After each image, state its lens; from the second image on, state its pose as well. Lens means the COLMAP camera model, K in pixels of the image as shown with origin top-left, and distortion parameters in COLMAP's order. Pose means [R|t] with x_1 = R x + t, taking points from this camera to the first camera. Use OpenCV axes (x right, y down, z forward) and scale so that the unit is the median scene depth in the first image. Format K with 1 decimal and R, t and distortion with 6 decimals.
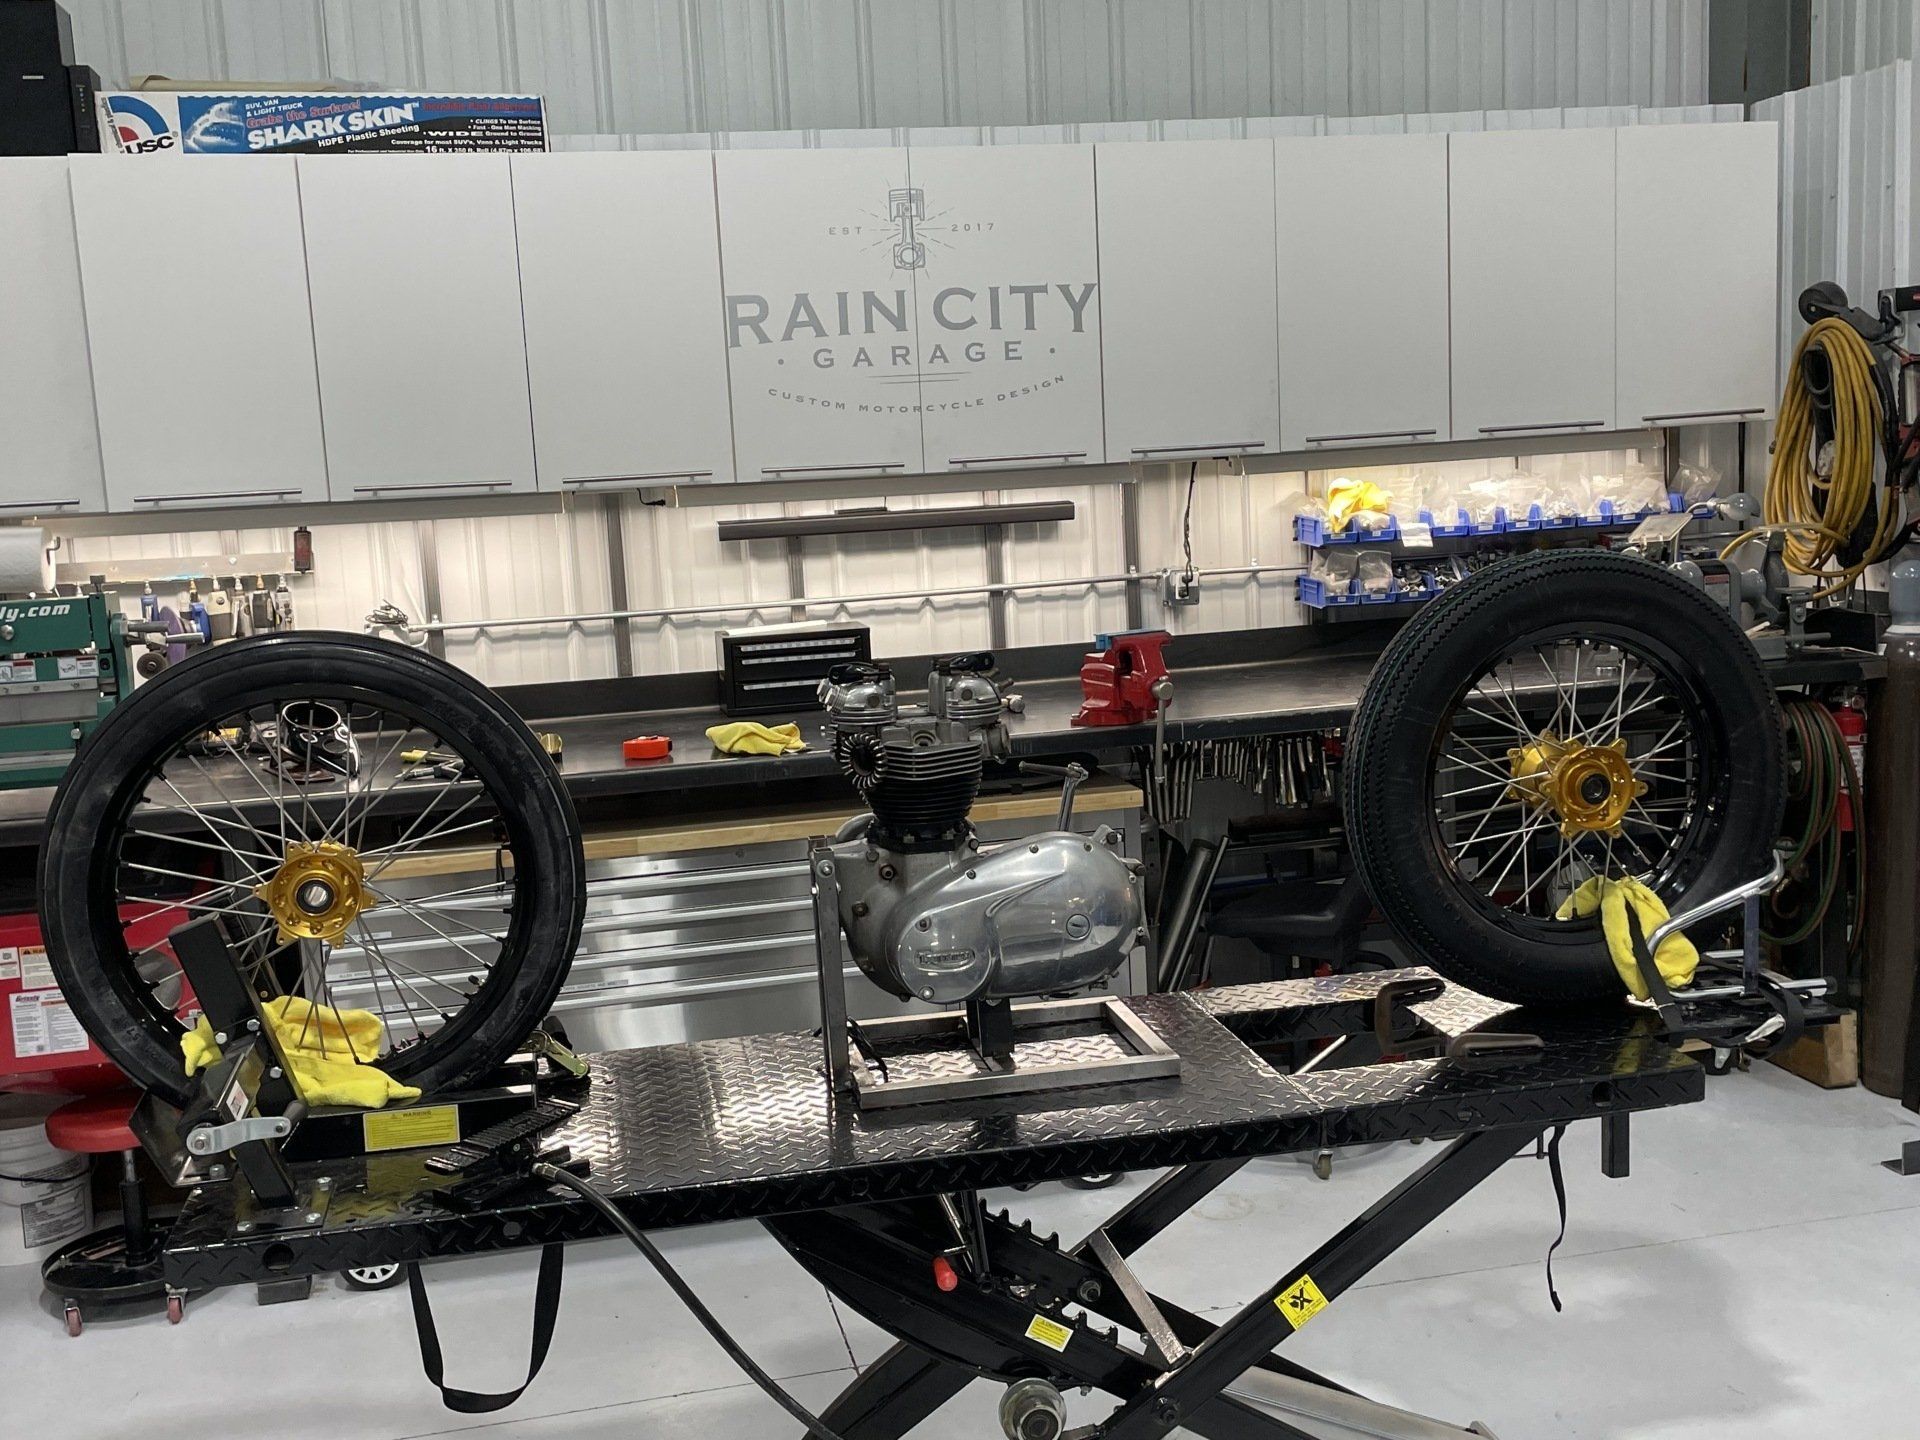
lens RADIAL K [[2048.8, 0, 960.0], [0, 2048.8, 720.0], [0, 0, 1]] dist [0.144548, -0.223132]
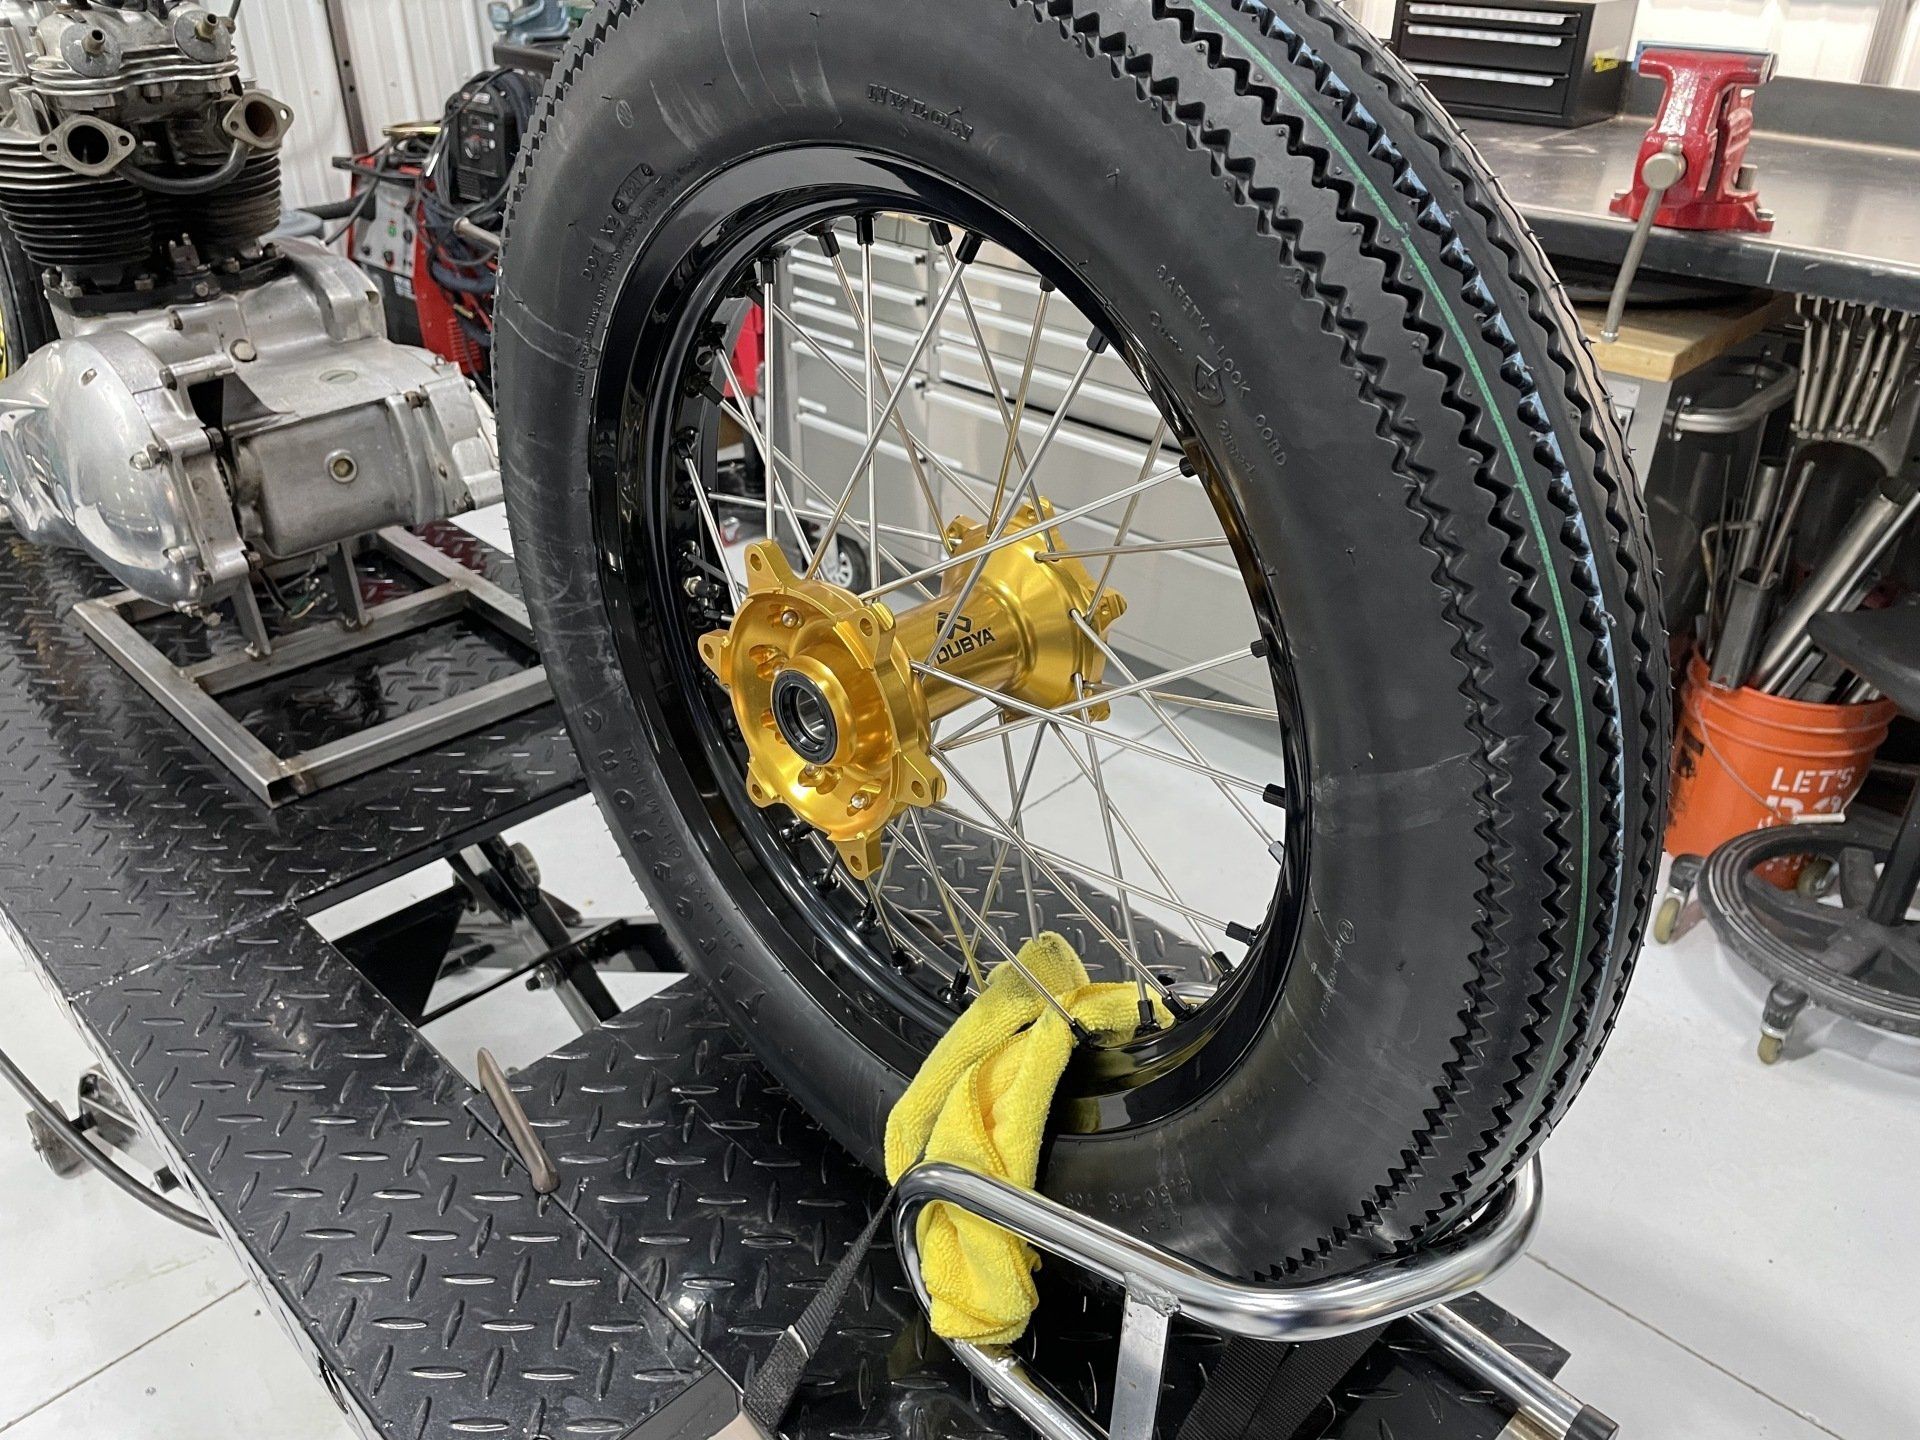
lens RADIAL K [[1452.4, 0, 983.3], [0, 1452.4, 718.7], [0, 0, 1]] dist [0.098005, -0.127660]
pose [[0.559927, 0.467194, -0.684260, 0.278814], [-0.155637, 0.870467, 0.466974, -0.036239], [0.813793, -0.154976, 0.560110, 0.536619]]
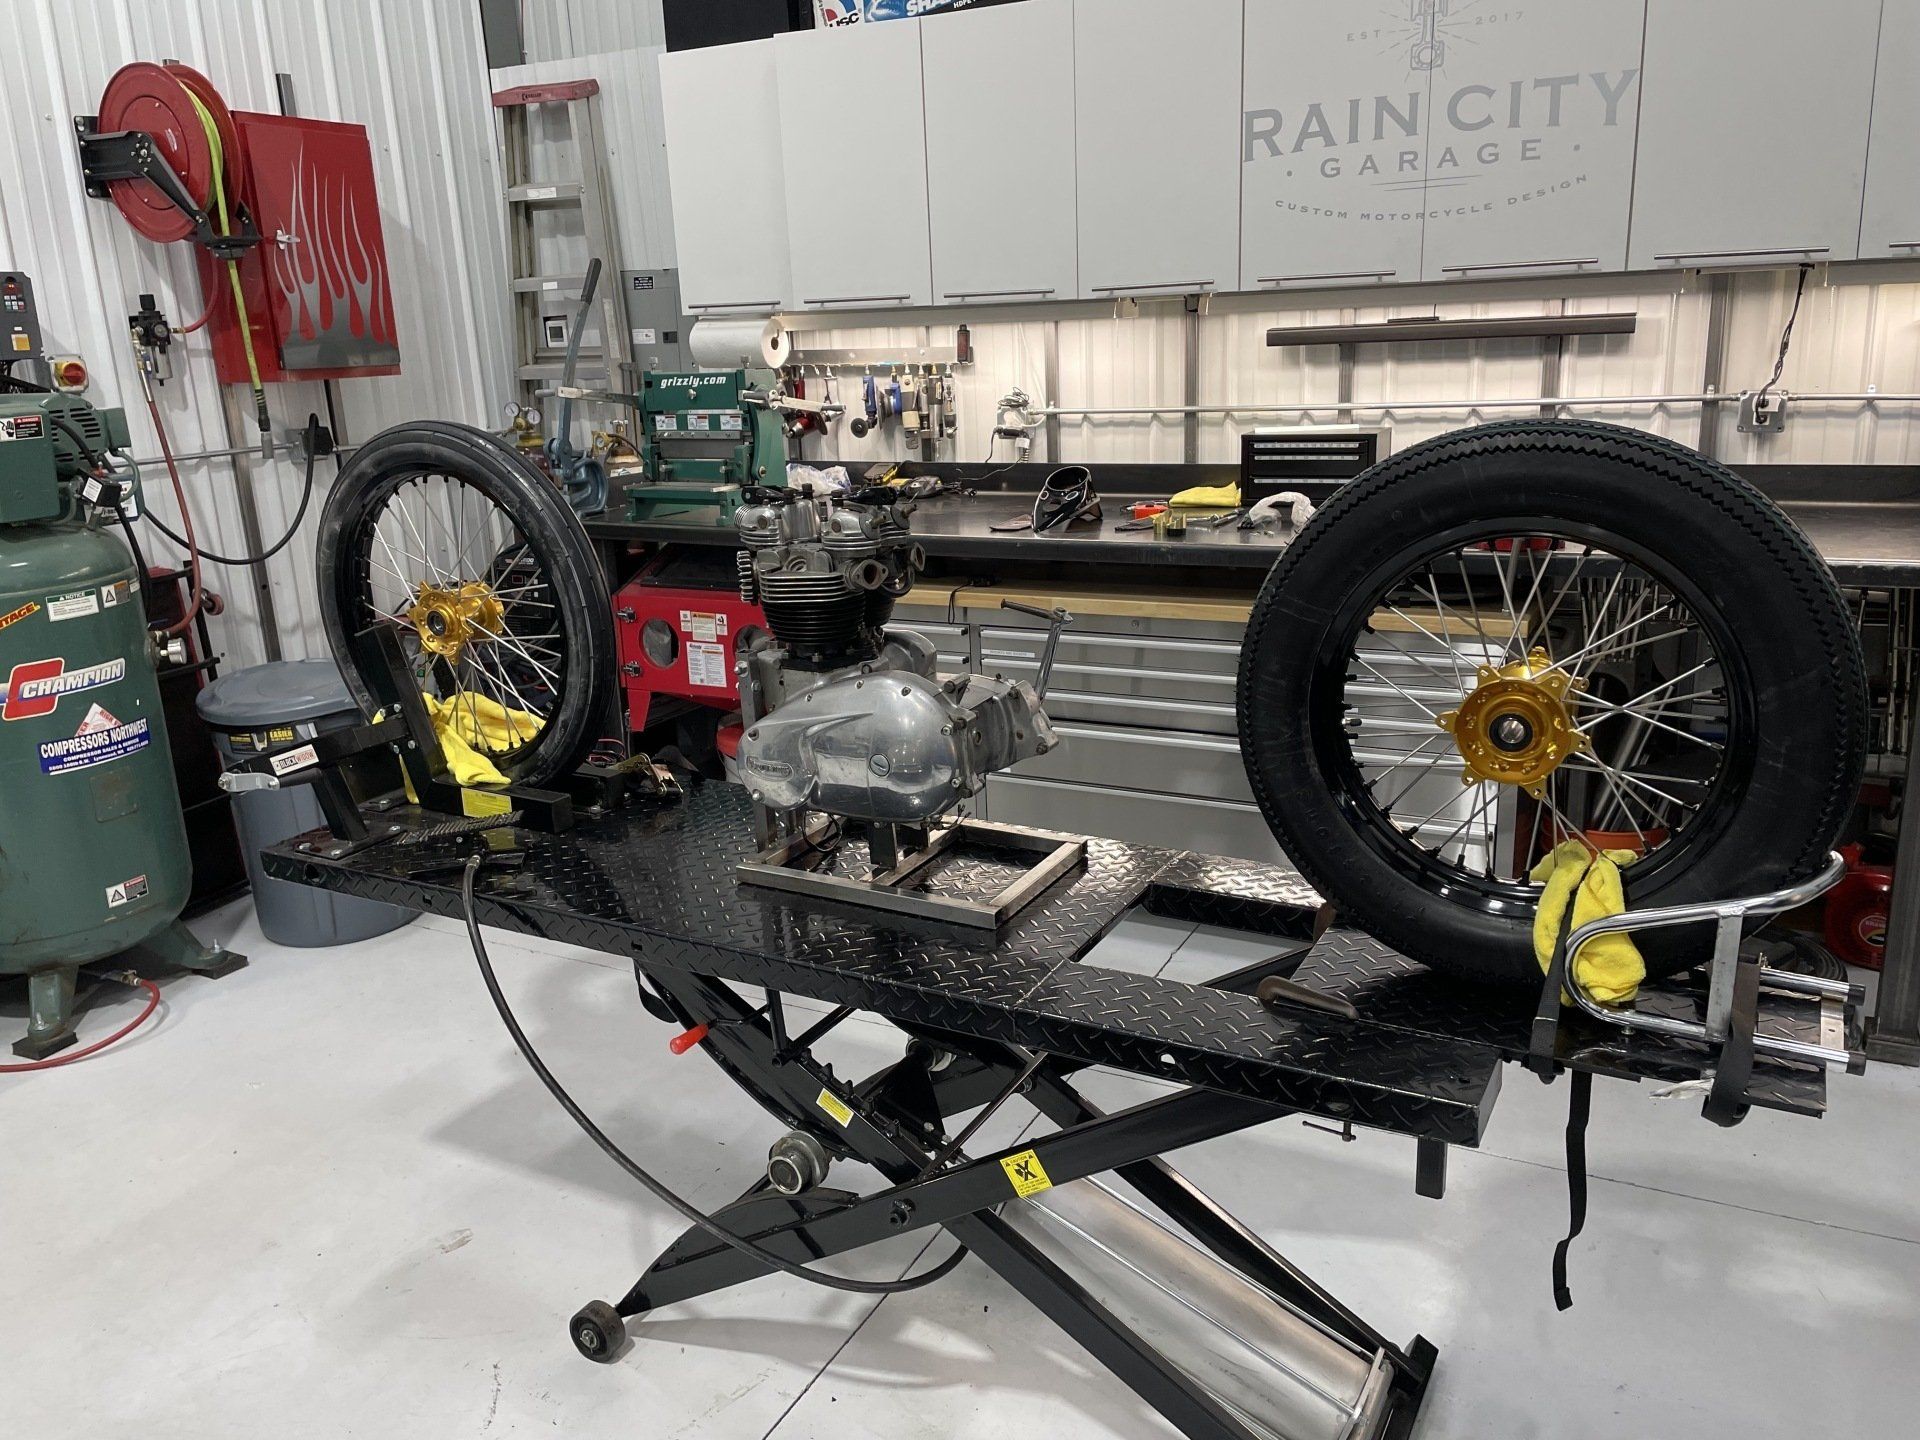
lens RADIAL K [[1452.2, 0, 964.7], [0, 1452.2, 709.6], [0, 0, 1]] dist [0.090282, -0.114791]
pose [[0.765077, 0.185641, -0.616599, 0.286721], [-0.088214, 0.978731, 0.185213, -0.026923], [0.637868, -0.087310, 0.765181, 0.270907]]
